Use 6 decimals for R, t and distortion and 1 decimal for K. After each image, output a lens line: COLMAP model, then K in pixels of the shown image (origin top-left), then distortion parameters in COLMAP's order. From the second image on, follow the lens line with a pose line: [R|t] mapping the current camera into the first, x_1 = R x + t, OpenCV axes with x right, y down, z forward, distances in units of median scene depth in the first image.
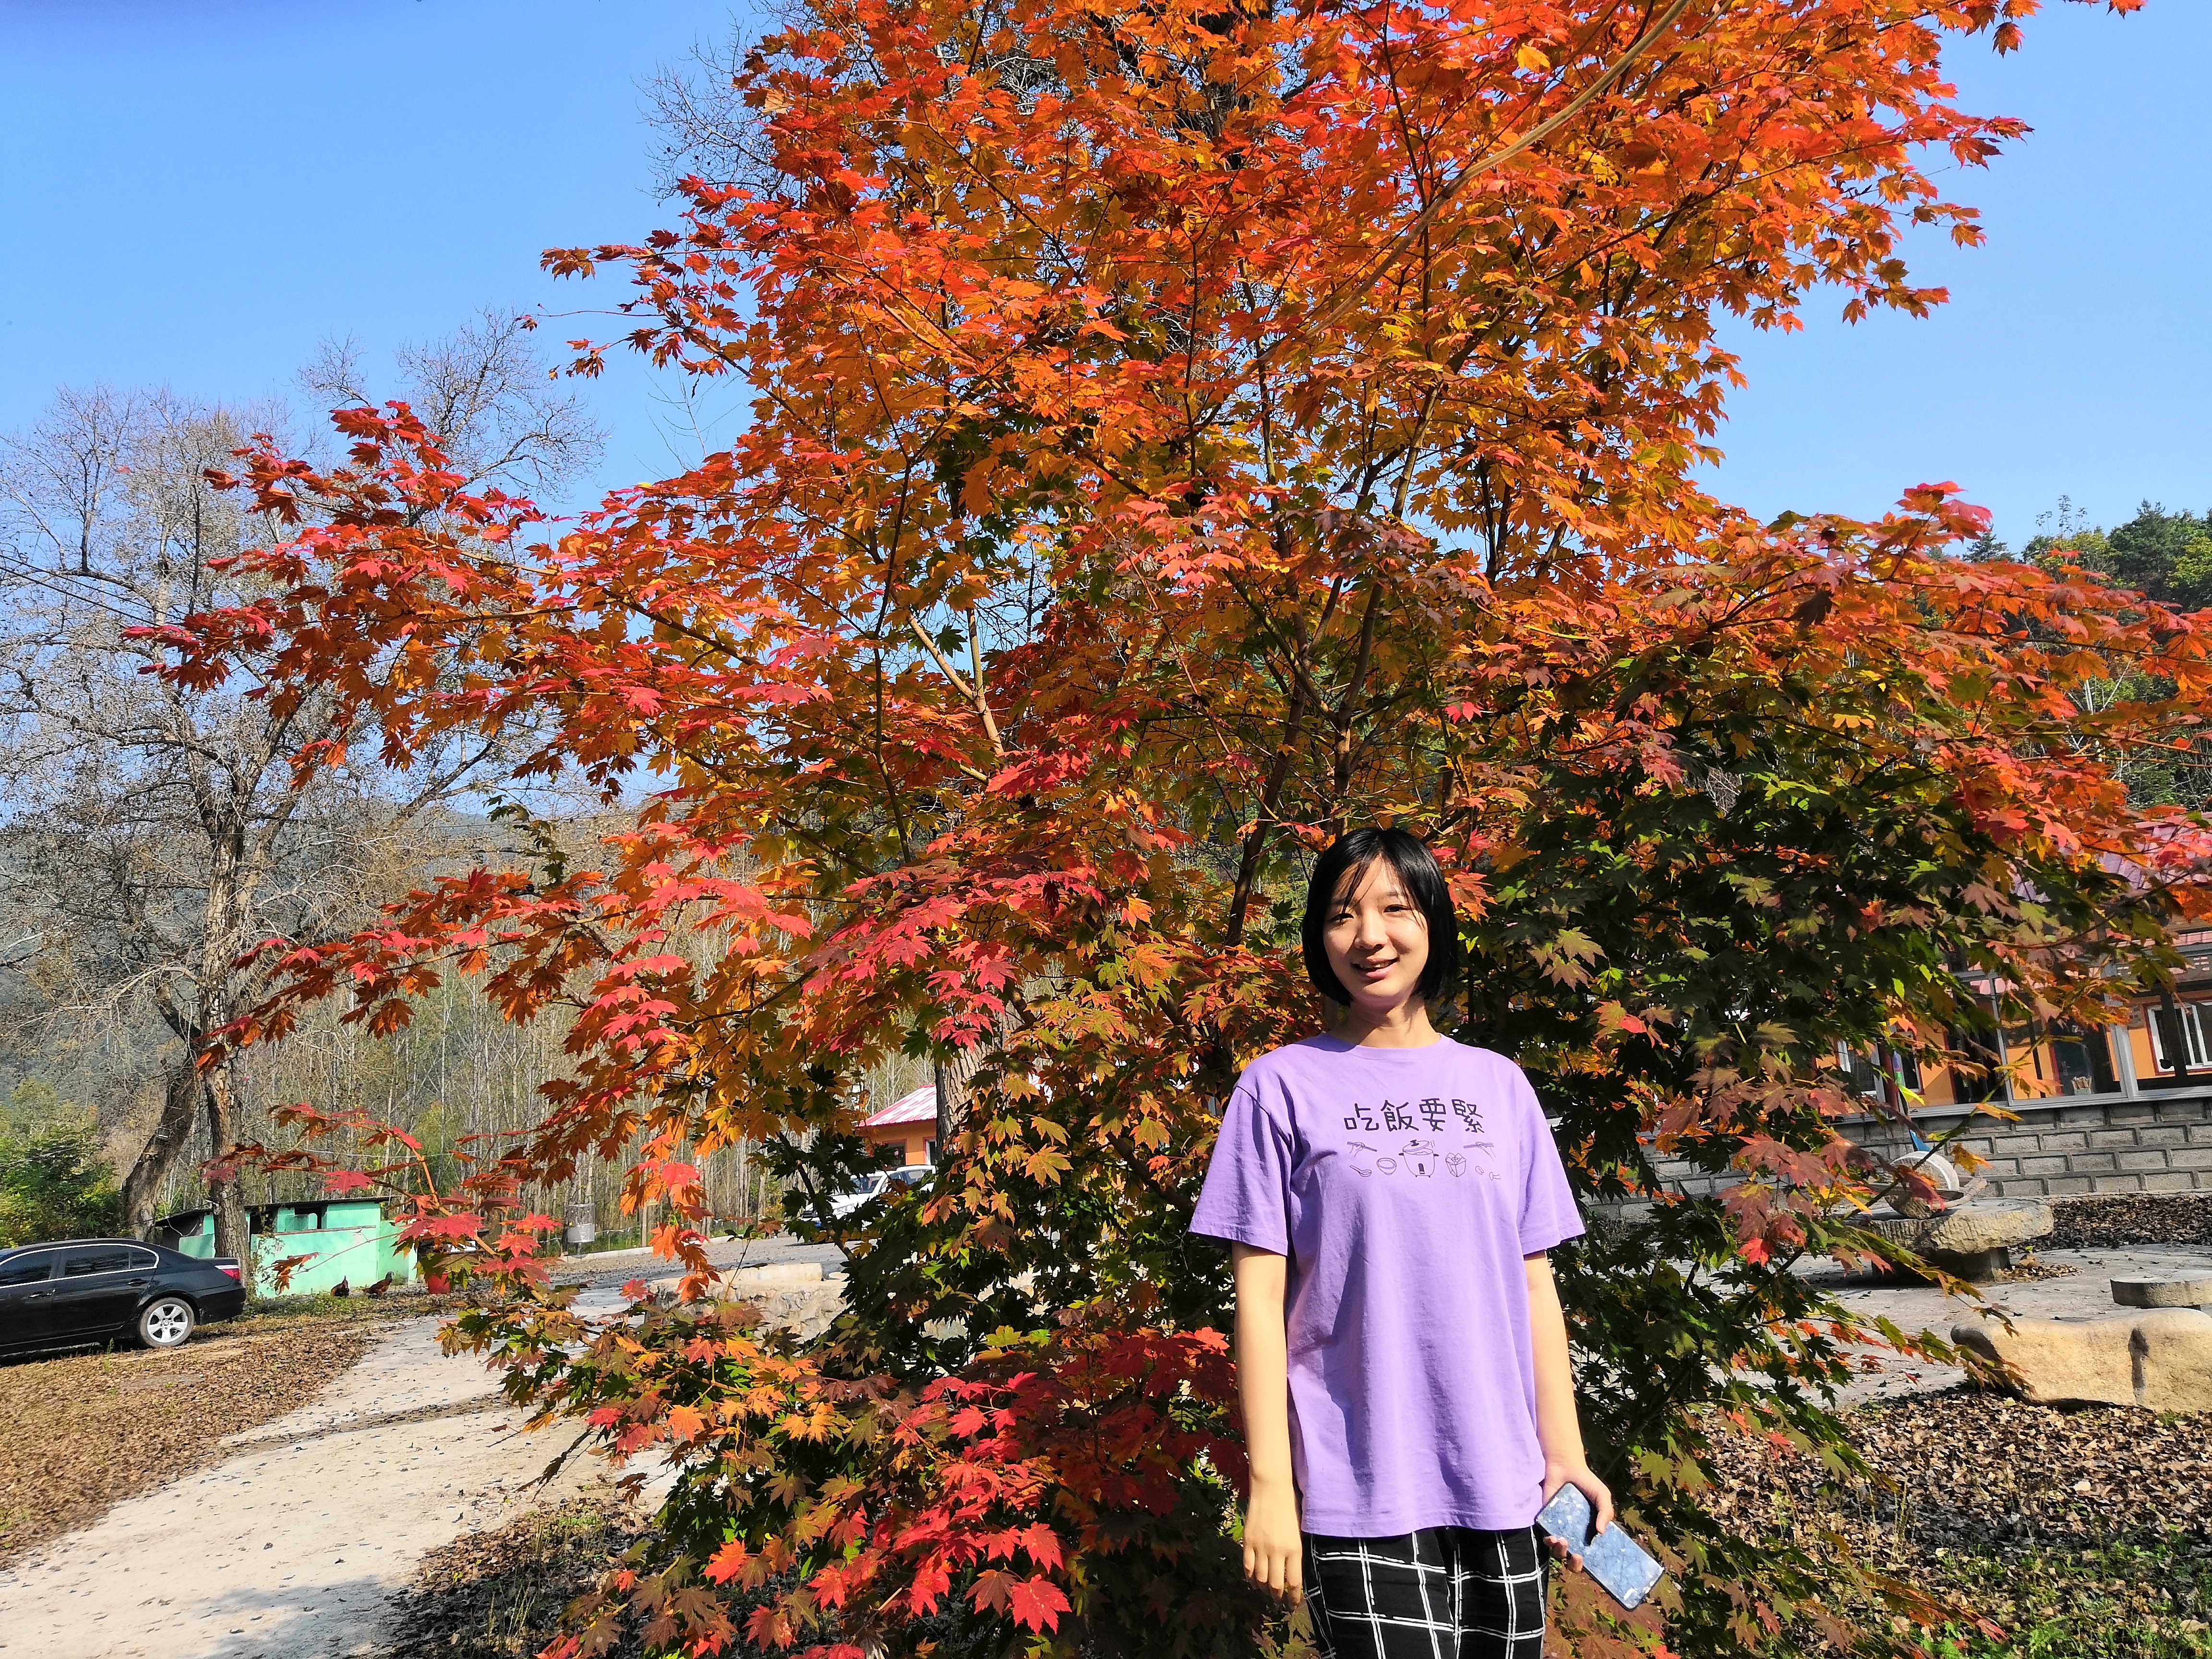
lens RADIAL K [[1701.3, 0, 1106.0], [0, 1701.3, 829.5], [0, 0, 1]] dist [-0.043320, 0.066725]
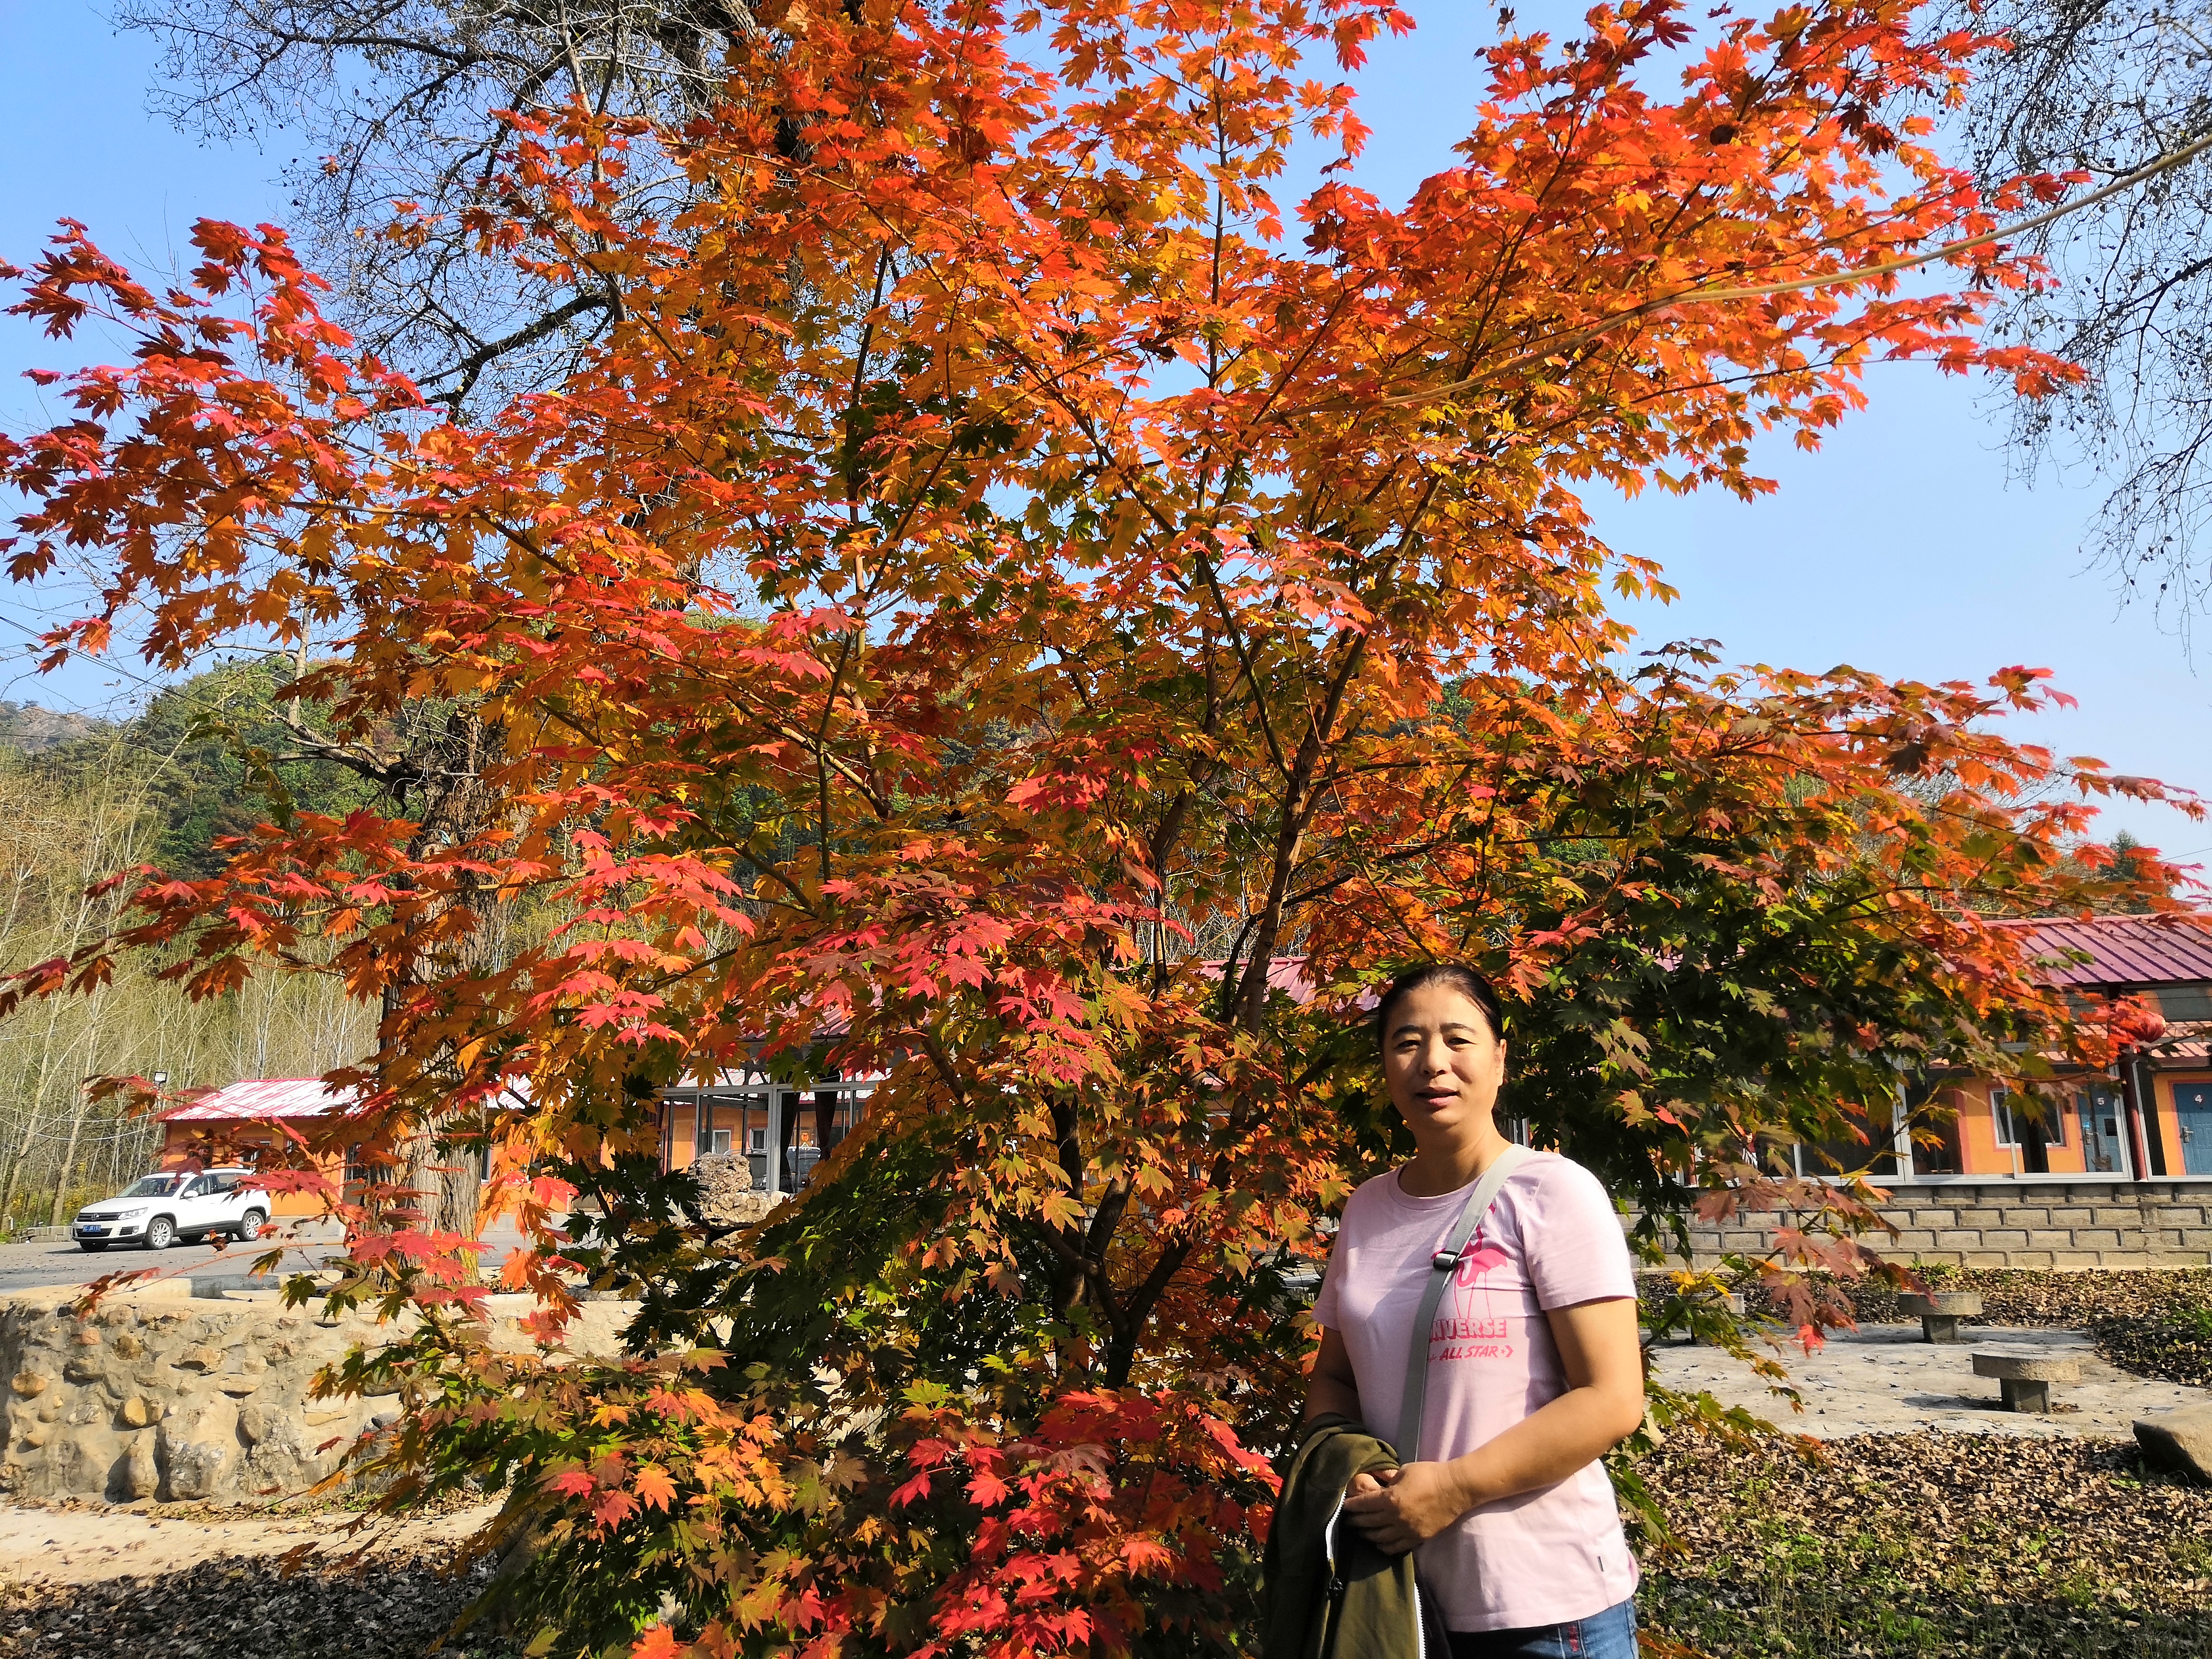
lens RADIAL K [[1701.3, 0, 1106.0], [0, 1701.3, 829.5], [0, 0, 1]] dist [-0.043320, 0.066725]
pose [[0.932144, 0.138981, 0.334353, -0.312651], [-0.130073, 0.990293, -0.049007, 0.028568], [-0.337919, 0.002191, 0.941173, 0.100701]]
